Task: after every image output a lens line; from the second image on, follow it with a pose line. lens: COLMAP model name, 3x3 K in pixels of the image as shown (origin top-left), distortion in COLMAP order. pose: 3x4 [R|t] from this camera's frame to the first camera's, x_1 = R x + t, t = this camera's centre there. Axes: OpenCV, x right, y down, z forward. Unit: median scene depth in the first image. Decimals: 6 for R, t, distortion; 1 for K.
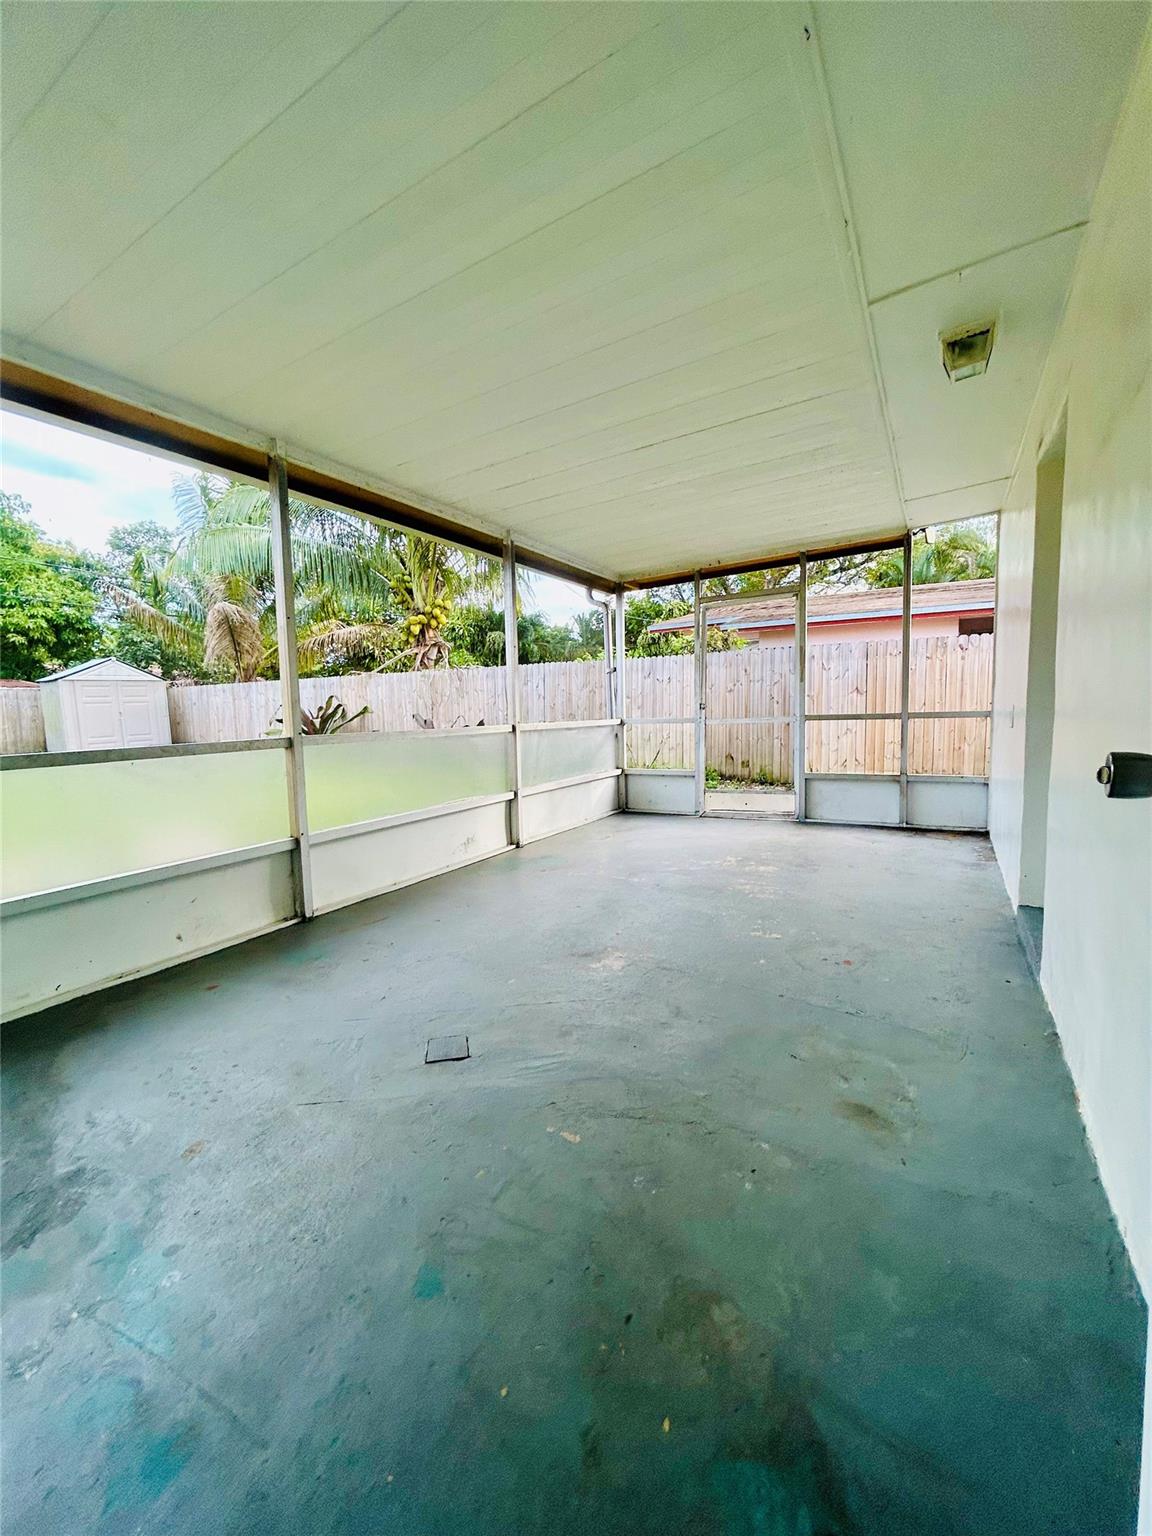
lens RADIAL K [[620.7, 0, 570.0], [0, 620.7, 767.1], [0, 0, 1]] dist [-0.001292, -0.000269]
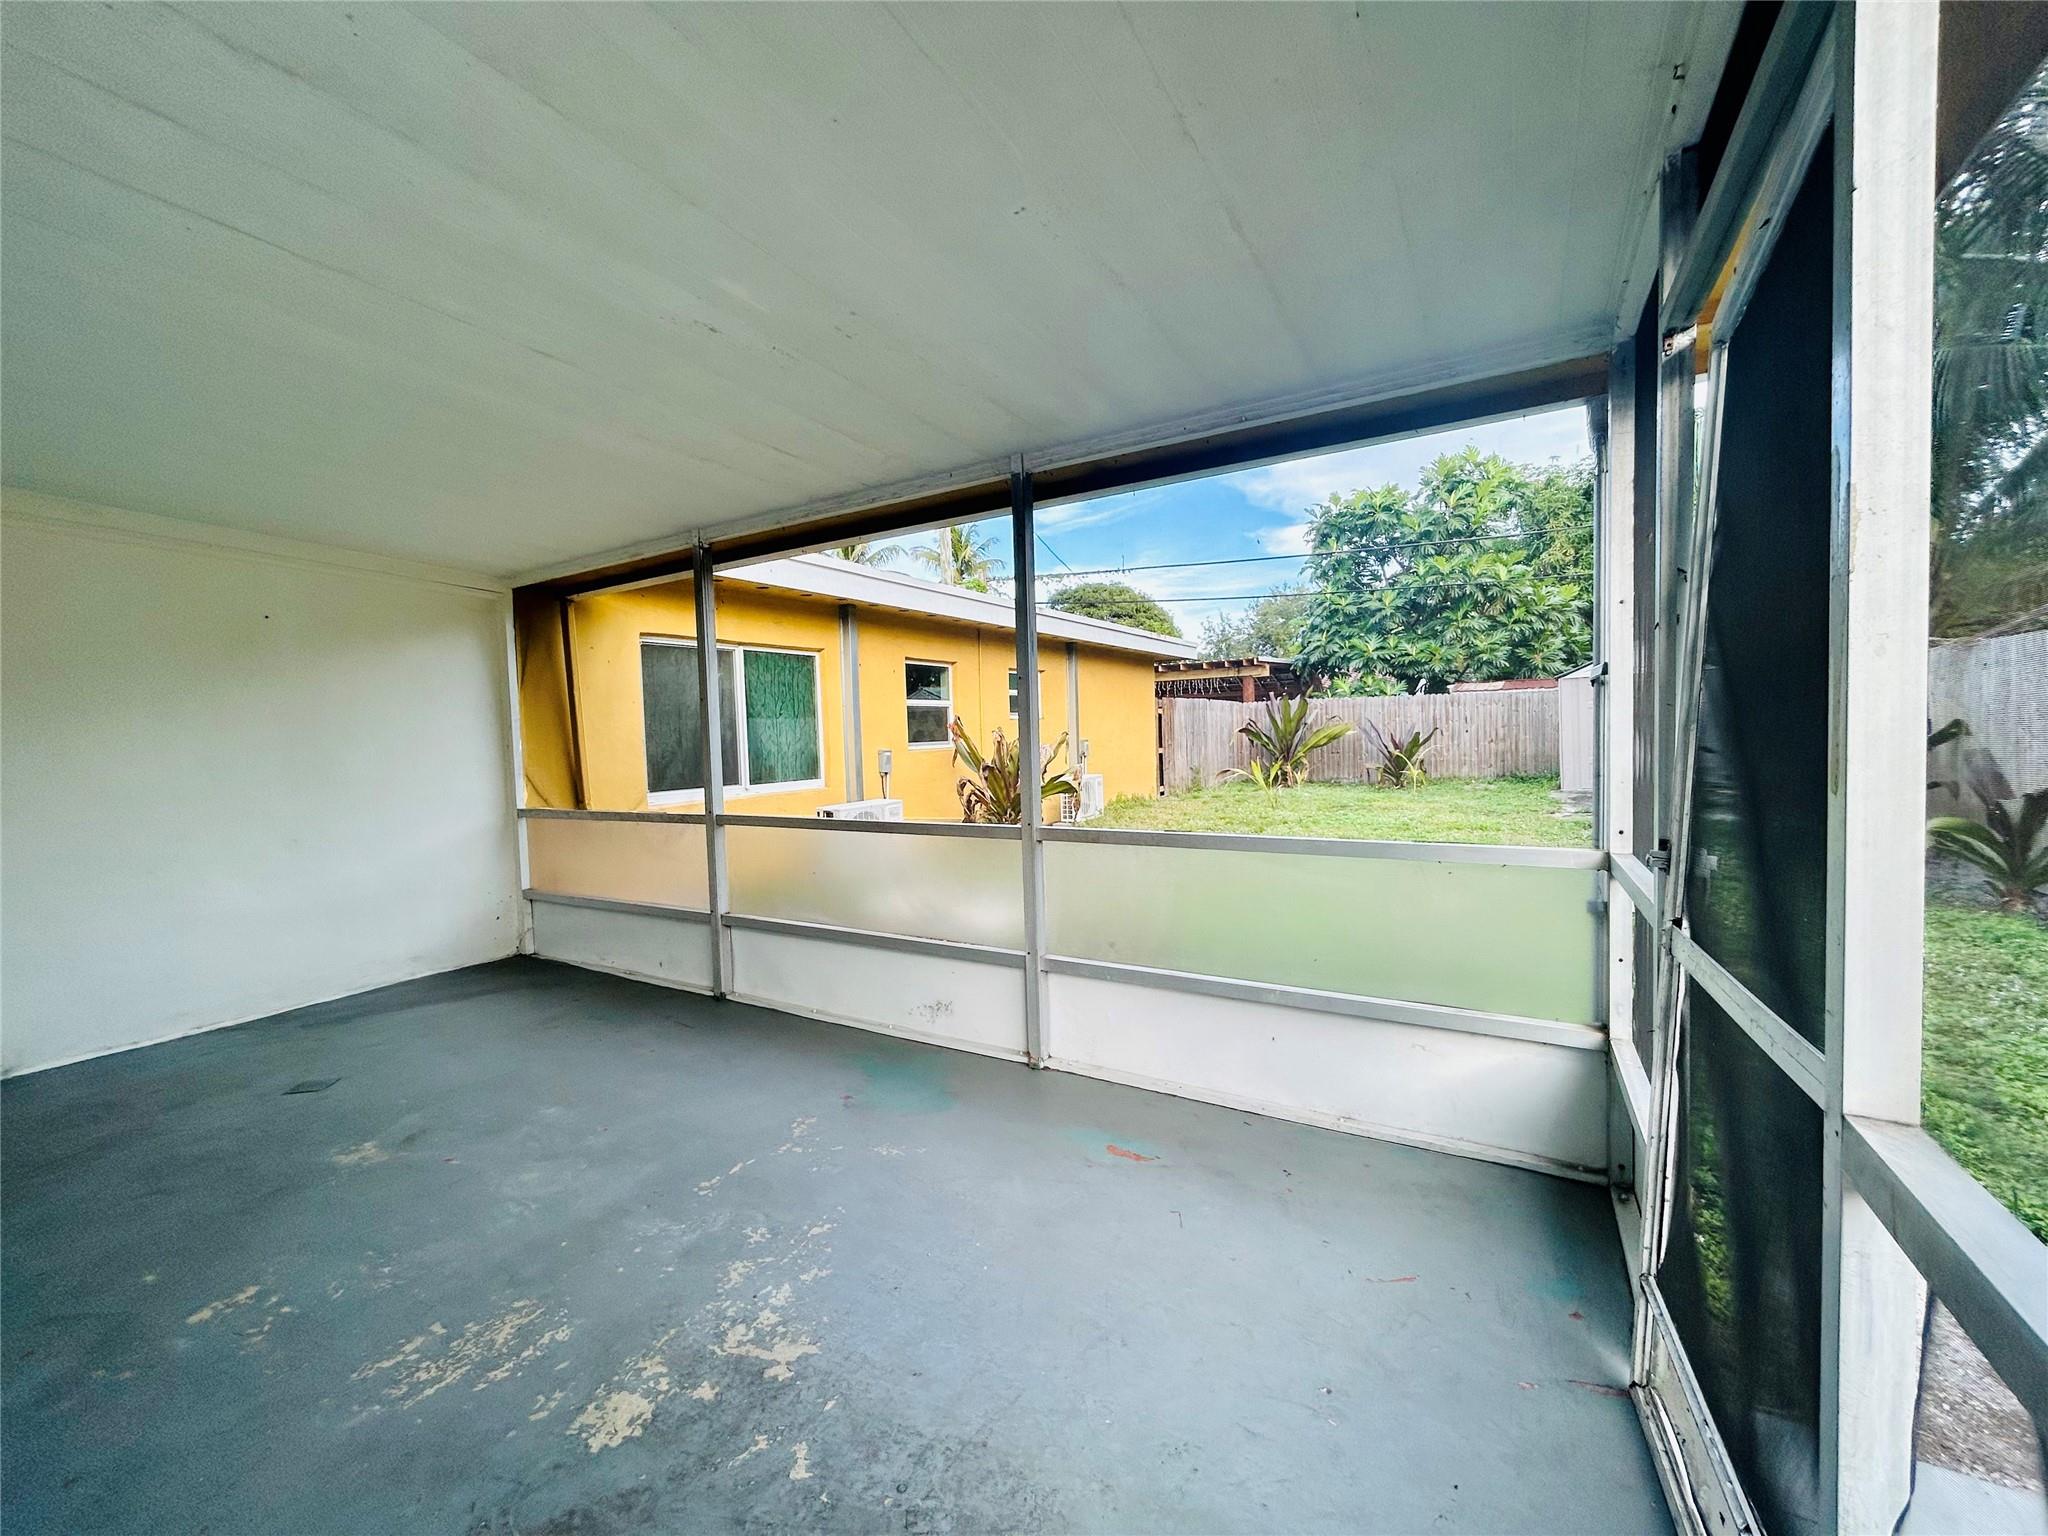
lens RADIAL K [[827.6, 0, 1015.0], [0, 827.6, 774.9], [0, 0, 1]] dist [-0.001292, -0.000269]
pose [[-0.005782, 0.071424, -0.997429, 0.799460], [-0.064827, 0.995321, 0.071649, -0.215557], [0.997880, 0.065074, -0.001125, 1.348822]]
